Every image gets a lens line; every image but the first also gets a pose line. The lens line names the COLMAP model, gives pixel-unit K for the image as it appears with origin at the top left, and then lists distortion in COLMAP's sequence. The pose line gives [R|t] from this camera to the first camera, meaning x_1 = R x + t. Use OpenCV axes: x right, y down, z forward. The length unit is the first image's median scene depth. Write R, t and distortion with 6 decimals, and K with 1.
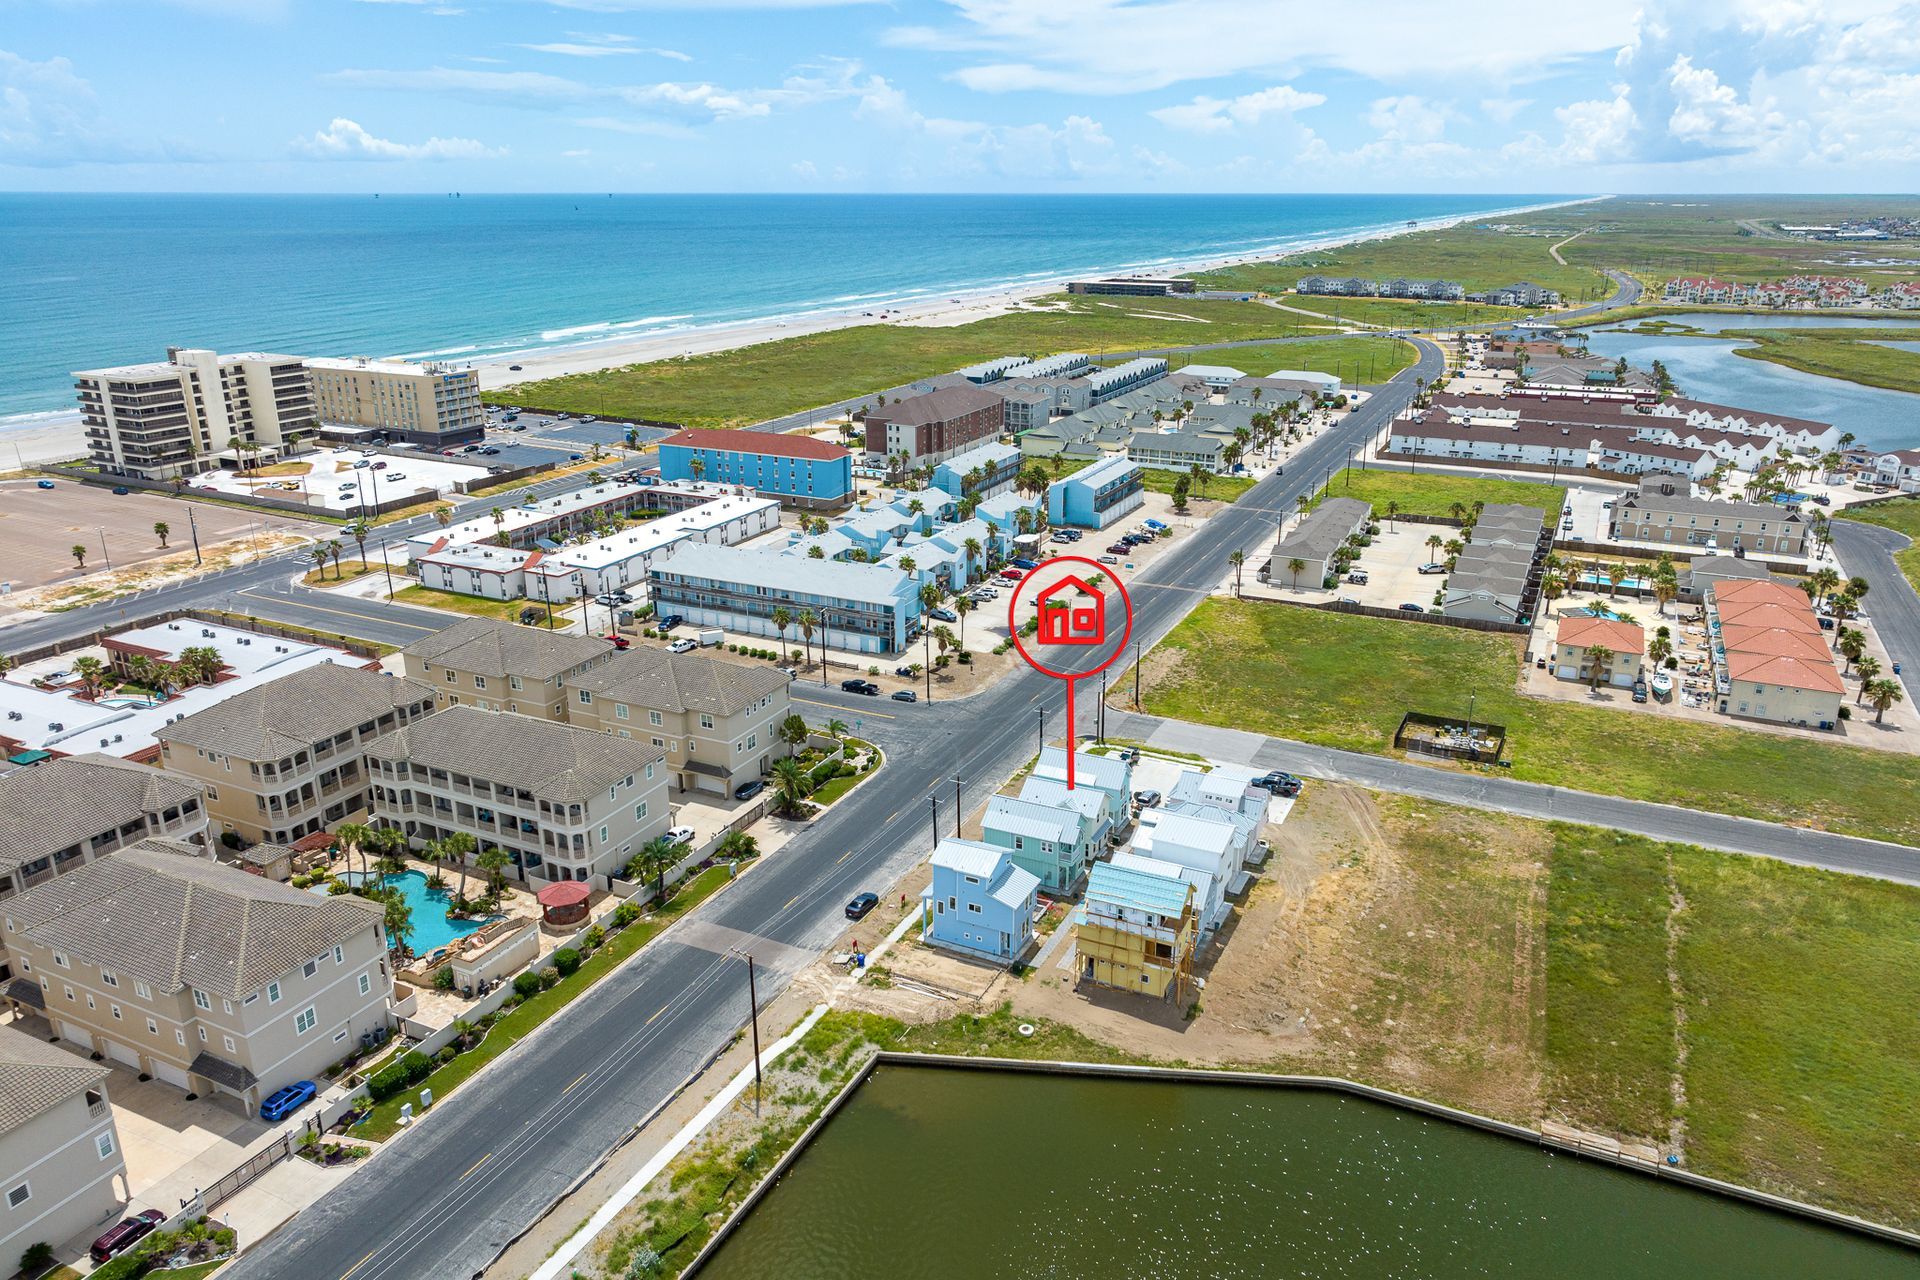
lens RADIAL K [[1343.3, 0, 960.9], [0, 1343.3, 639.7], [0, 0, 1]] dist [0.001238, 0.000010]
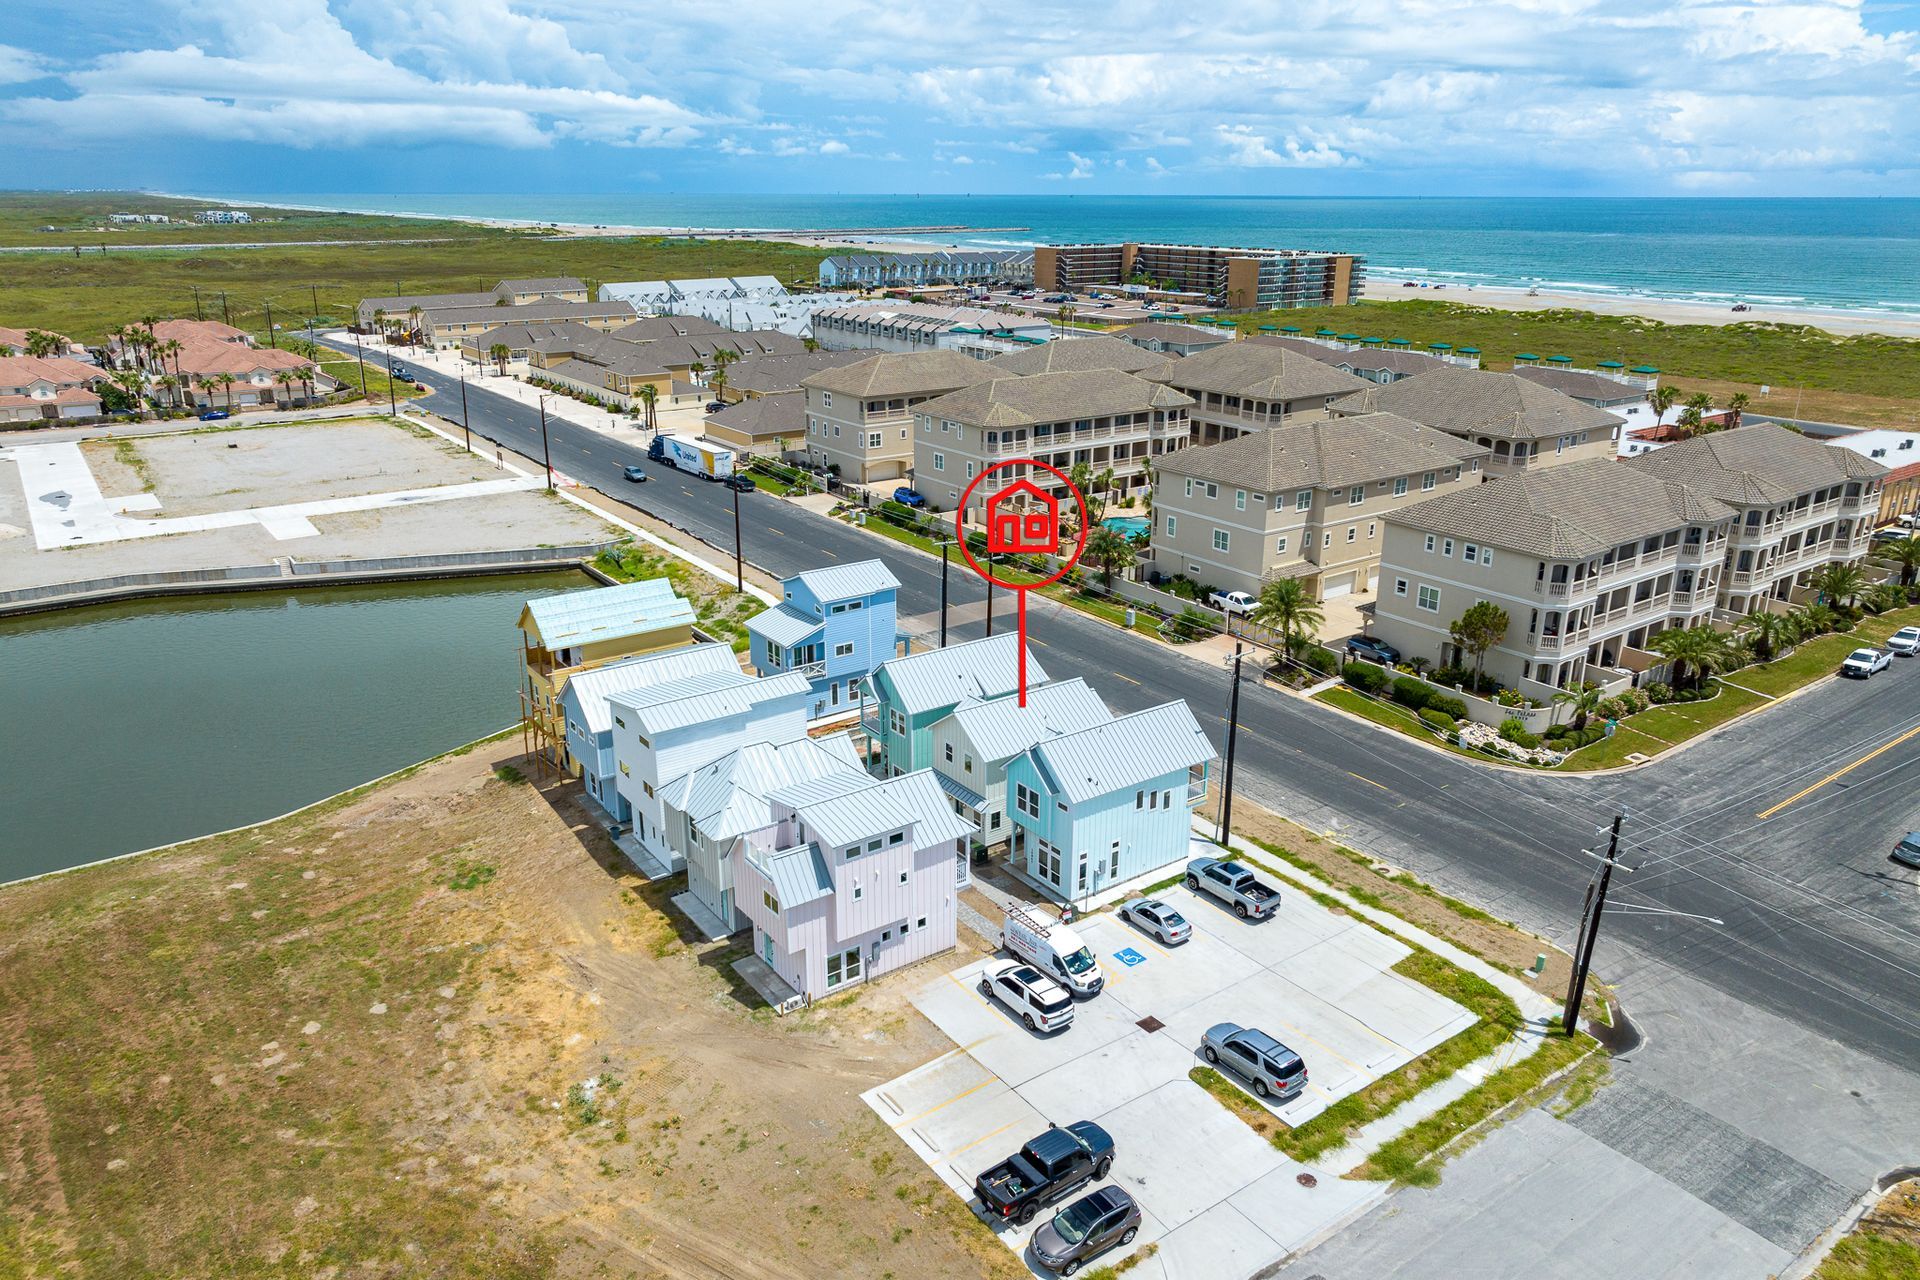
lens RADIAL K [[1312.0, 0, 961.0], [0, 1312.0, 639.5], [0, 0, 1]] dist [0.000897, 0.000947]
pose [[-0.473519, 0.287325, -0.832601, 0.549710], [-0.282459, 0.845832, 0.452532, -0.145006], [0.834264, 0.449458, -0.319360, 1.241929]]
